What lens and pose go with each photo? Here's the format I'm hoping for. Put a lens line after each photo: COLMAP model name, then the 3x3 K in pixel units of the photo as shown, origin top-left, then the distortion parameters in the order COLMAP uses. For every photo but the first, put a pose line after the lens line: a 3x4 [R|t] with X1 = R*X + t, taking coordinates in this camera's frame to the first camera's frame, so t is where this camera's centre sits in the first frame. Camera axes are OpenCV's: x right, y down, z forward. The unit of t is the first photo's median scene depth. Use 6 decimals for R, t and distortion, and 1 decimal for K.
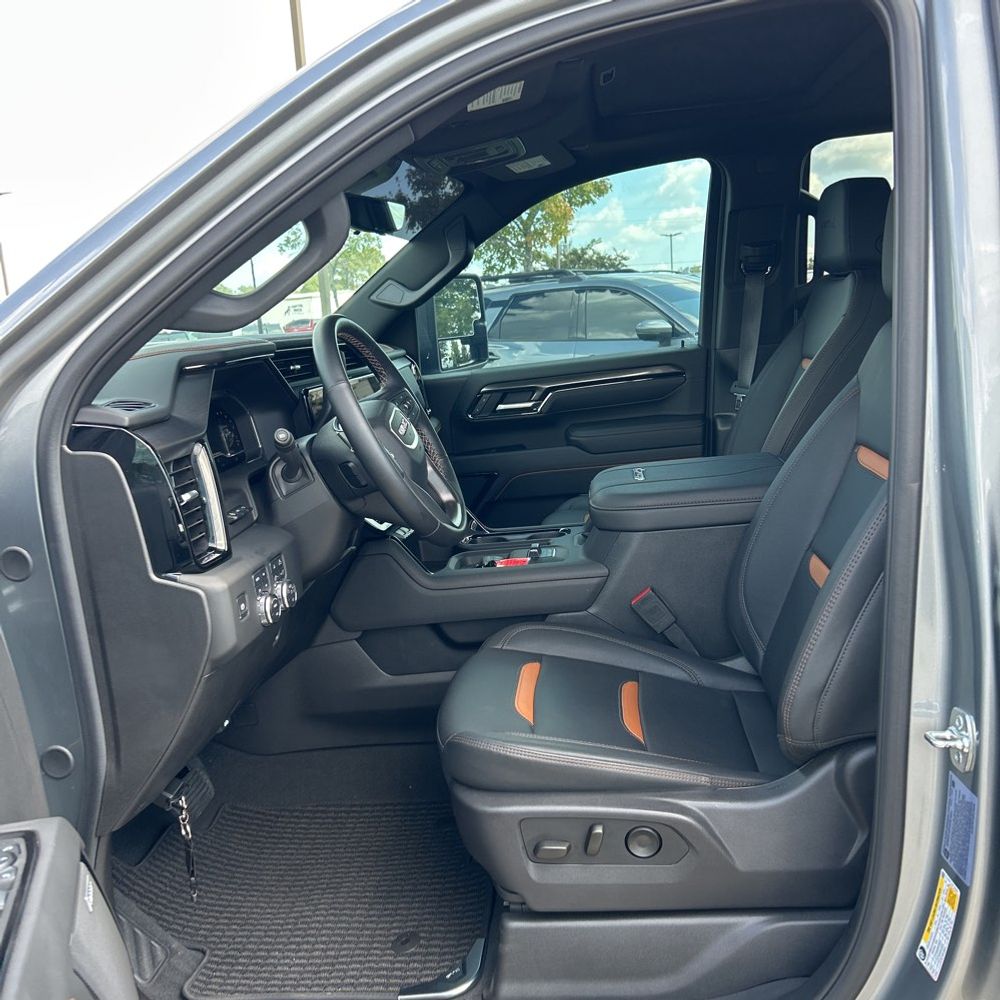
lens RADIAL K [[1006.2, 0, 491.8], [0, 1006.2, 494.6], [0, 0, 1]] dist [0.034167, -0.026761]
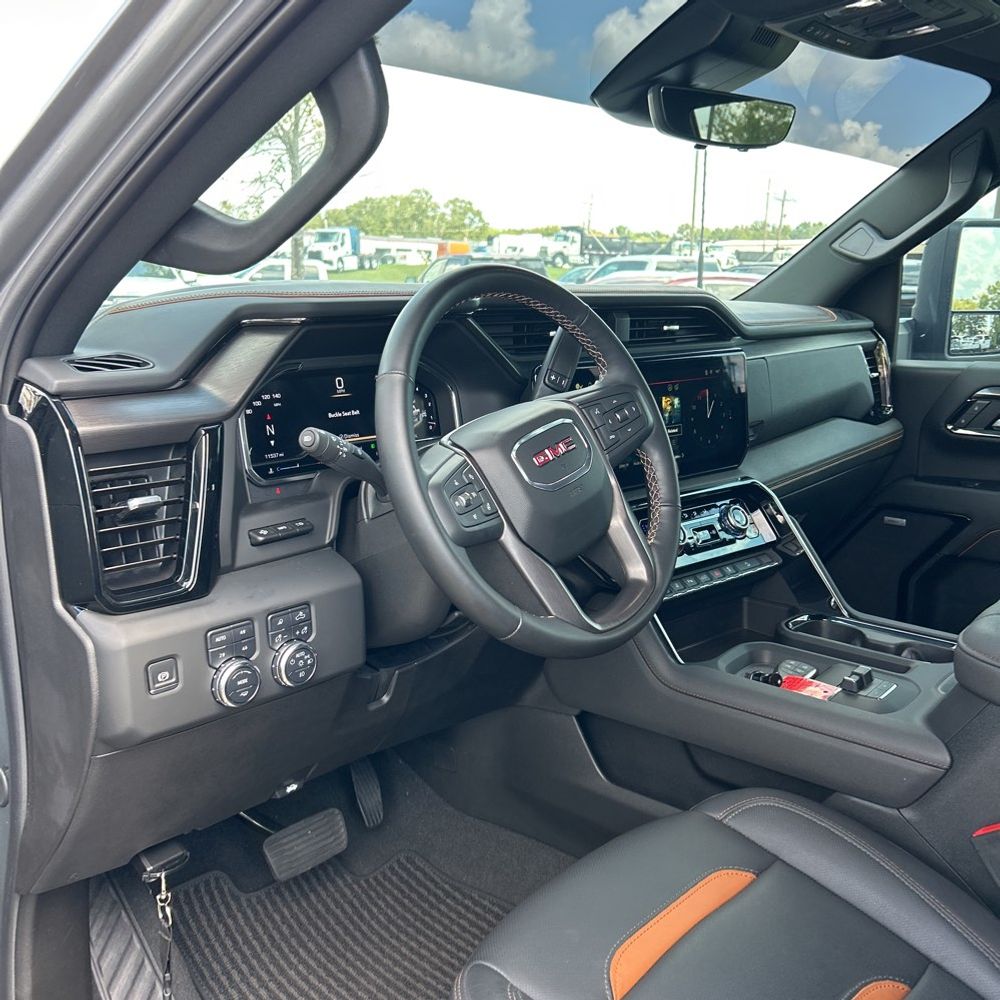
lens RADIAL K [[996.9, 0, 497.6], [0, 996.9, 487.8], [0, 0, 1]] dist [0.005411, -0.000739]
pose [[0.792317, 0.216043, -0.570579, 0.200406], [-0.182156, 0.976317, 0.116725, -0.092511], [0.582283, 0.011452, 0.812906, 0.394078]]
